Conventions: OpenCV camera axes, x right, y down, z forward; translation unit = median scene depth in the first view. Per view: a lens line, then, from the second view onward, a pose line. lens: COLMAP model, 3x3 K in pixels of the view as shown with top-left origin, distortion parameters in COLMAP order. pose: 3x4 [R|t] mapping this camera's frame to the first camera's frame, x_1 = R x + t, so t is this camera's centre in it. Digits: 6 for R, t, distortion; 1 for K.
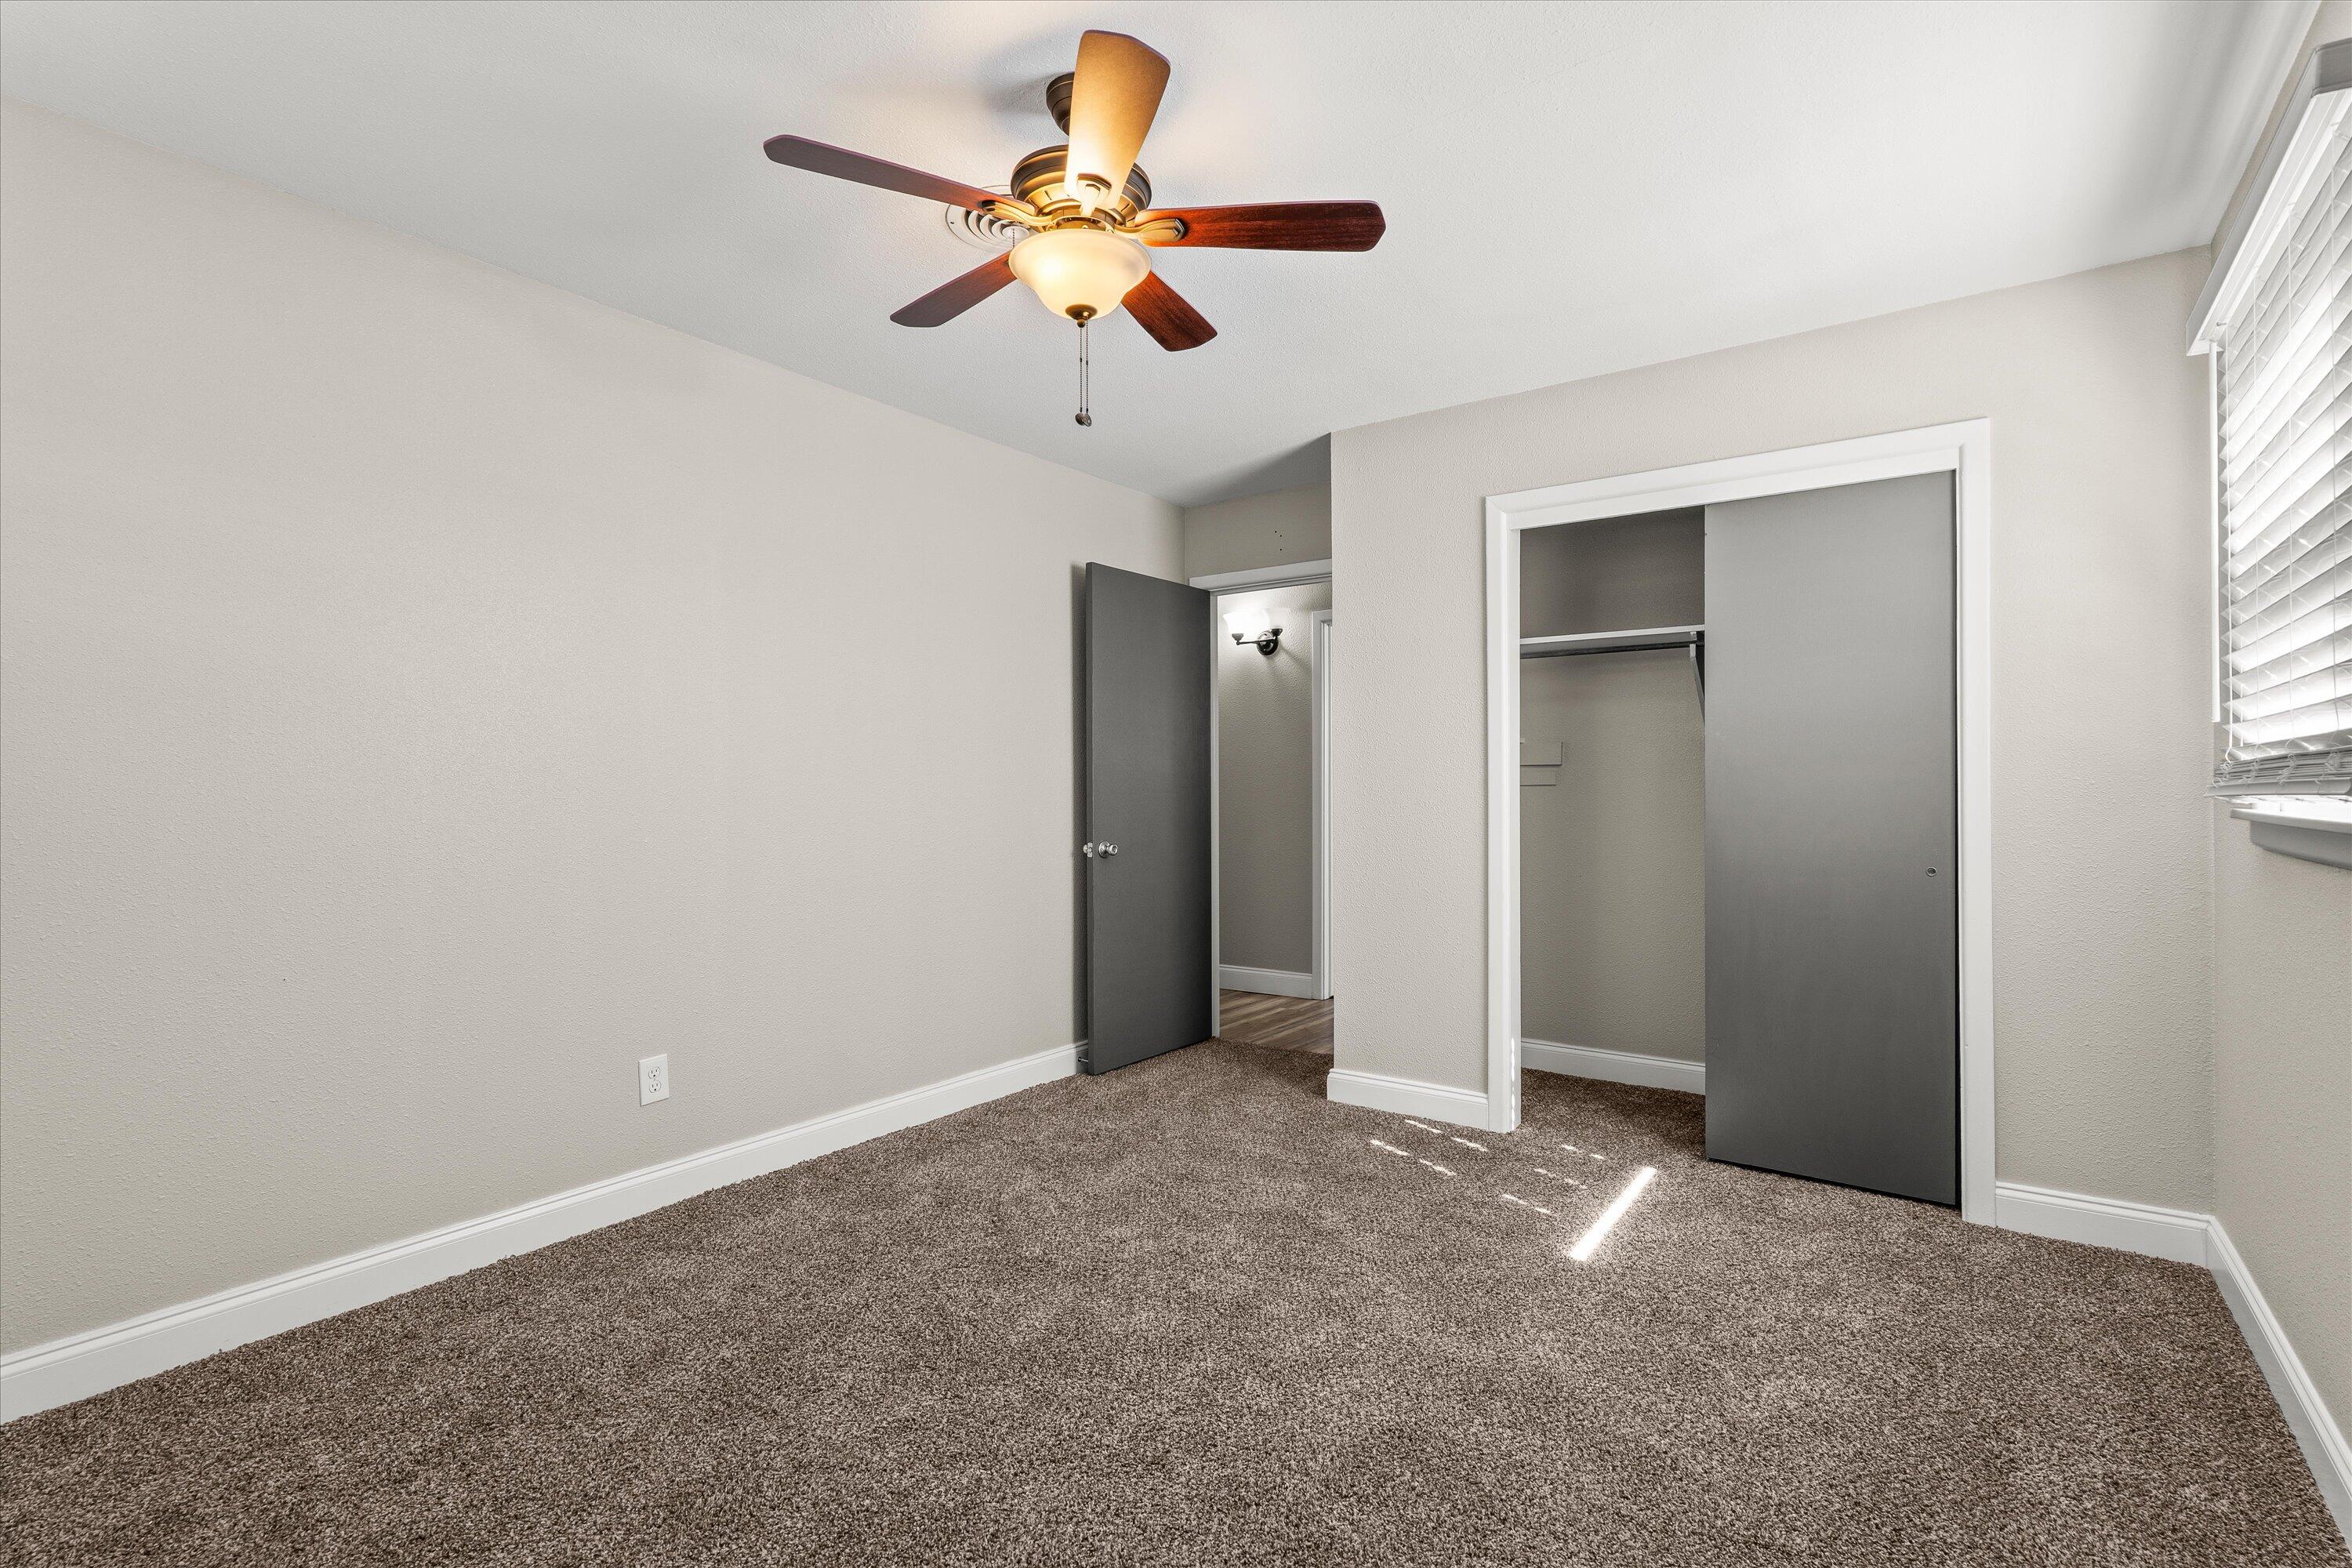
lens RADIAL K [[1107.7, 0, 1166.5], [0, 1107.7, 780.1], [0, 0, 1]] dist [0.002864, 0.000173]
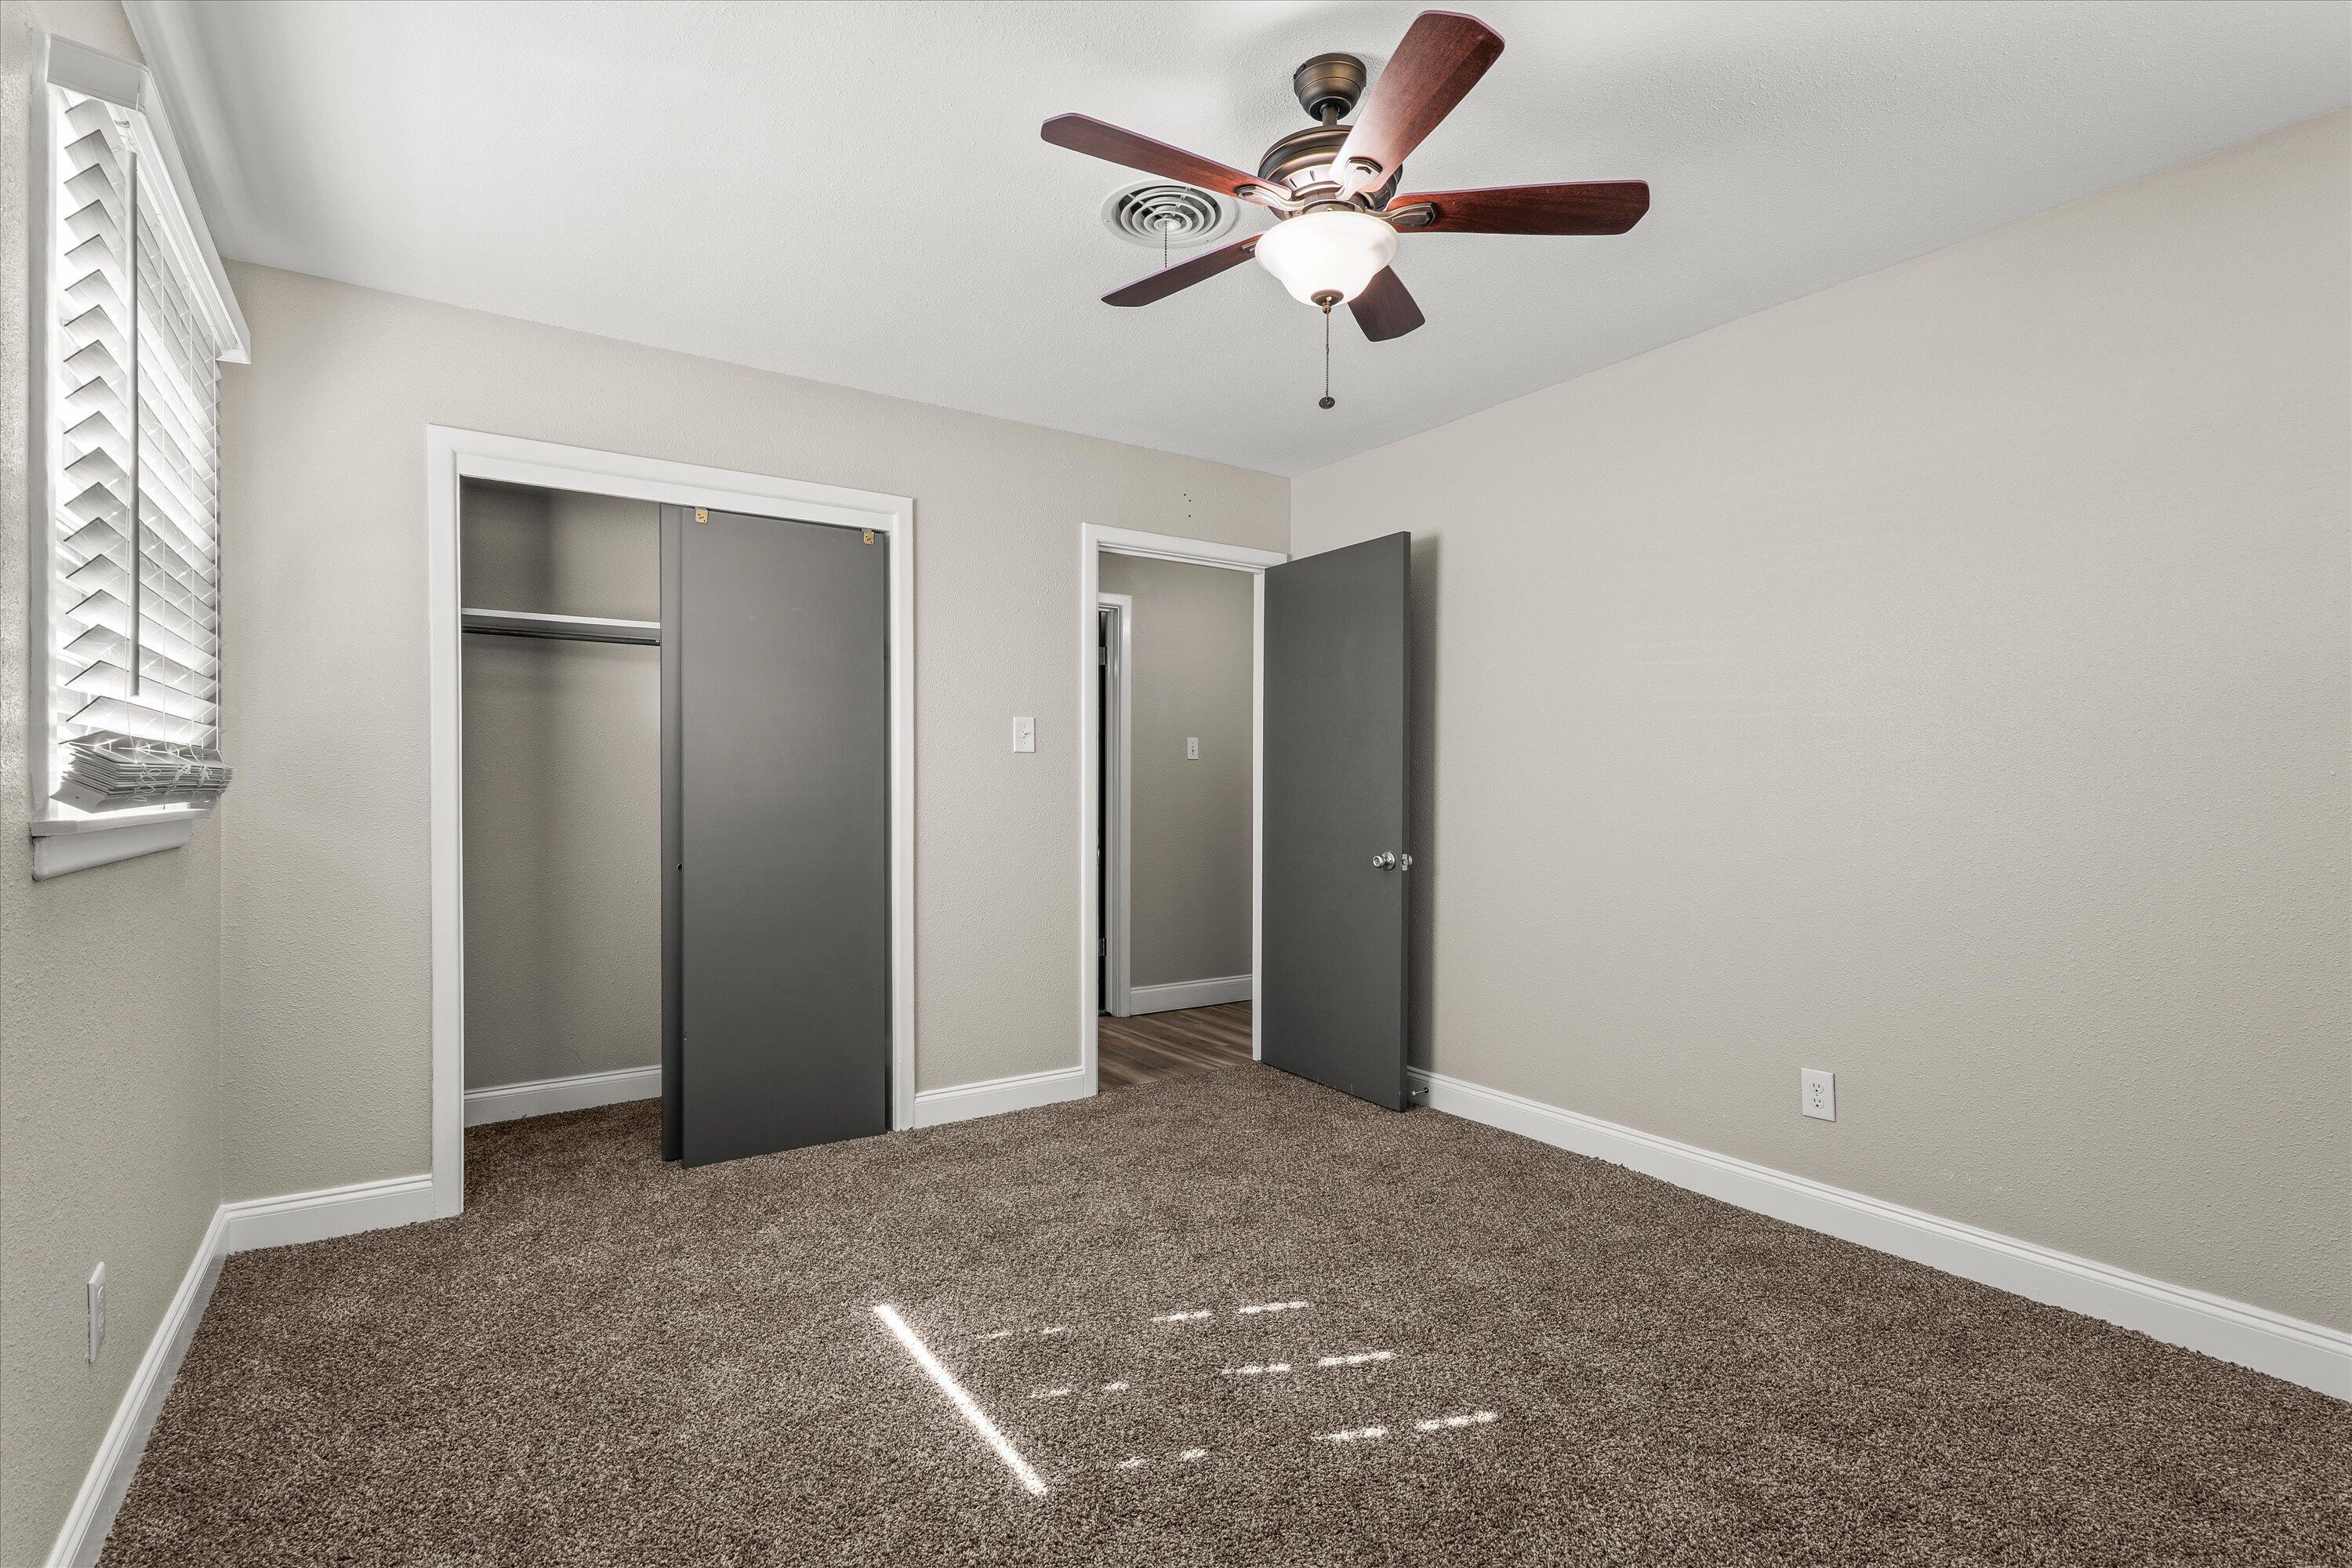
lens RADIAL K [[1107.7, 0, 1166.5], [0, 1107.7, 780.1], [0, 0, 1]] dist [0.002864, 0.000173]
pose [[0.344683, 0.003986, 0.938711, -0.281009], [0.002584, 0.999983, -0.005195, 0.006434], [-0.938715, 0.004216, 0.344667, 0.232251]]
